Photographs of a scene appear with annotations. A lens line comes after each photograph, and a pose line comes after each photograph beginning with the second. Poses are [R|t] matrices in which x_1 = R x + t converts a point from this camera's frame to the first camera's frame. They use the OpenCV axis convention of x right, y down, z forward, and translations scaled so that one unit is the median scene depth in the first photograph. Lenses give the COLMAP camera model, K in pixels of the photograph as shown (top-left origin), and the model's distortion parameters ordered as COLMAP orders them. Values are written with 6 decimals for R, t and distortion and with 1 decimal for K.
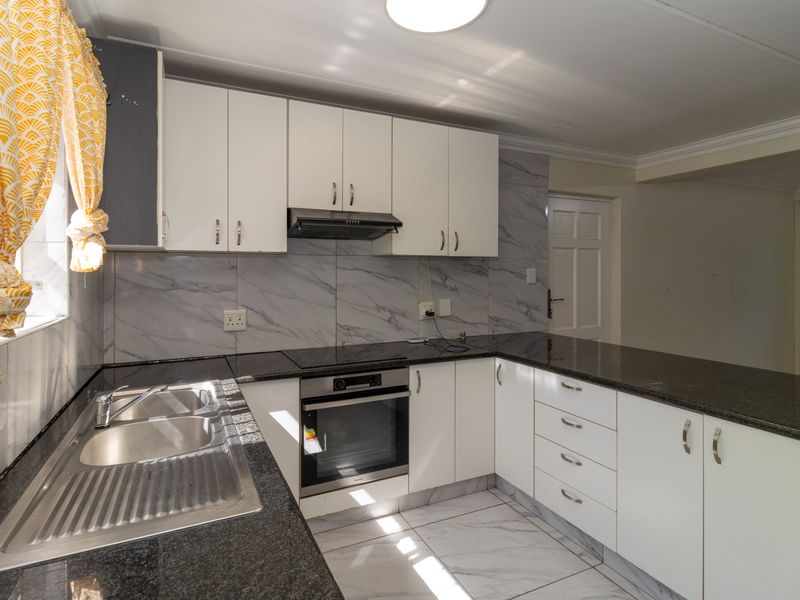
lens RADIAL K [[421.5, 0, 398.2], [0, 421.5, 274.0], [0, 0, 1]] dist [0.001124, 0.000094]
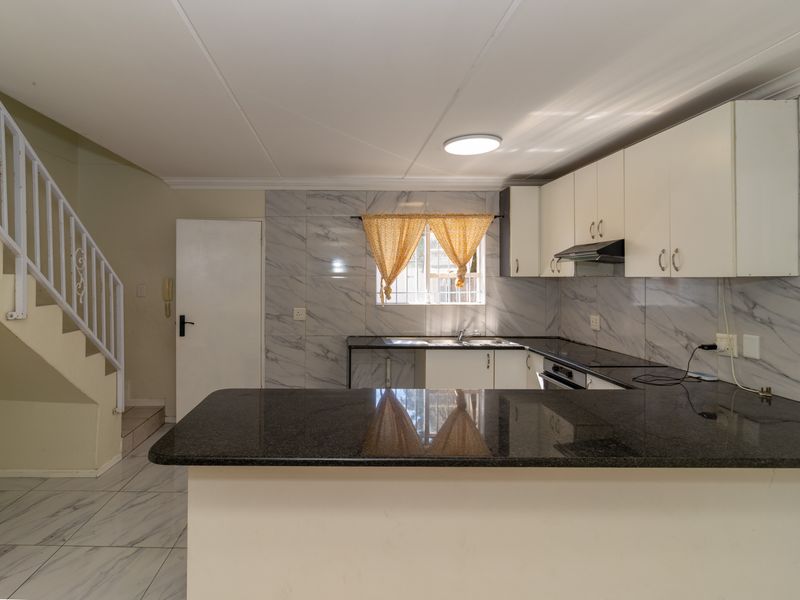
lens RADIAL K [[466.2, 0, 326.5], [0, 466.2, 276.5], [0, 0, 1]] dist [0.000424, -0.000438]
pose [[-0.447089, 0.001145, -0.894489, 1.285818], [-0.002259, 0.999995, 0.002410, -0.045046], [0.894487, 0.003098, -0.447084, 0.788991]]
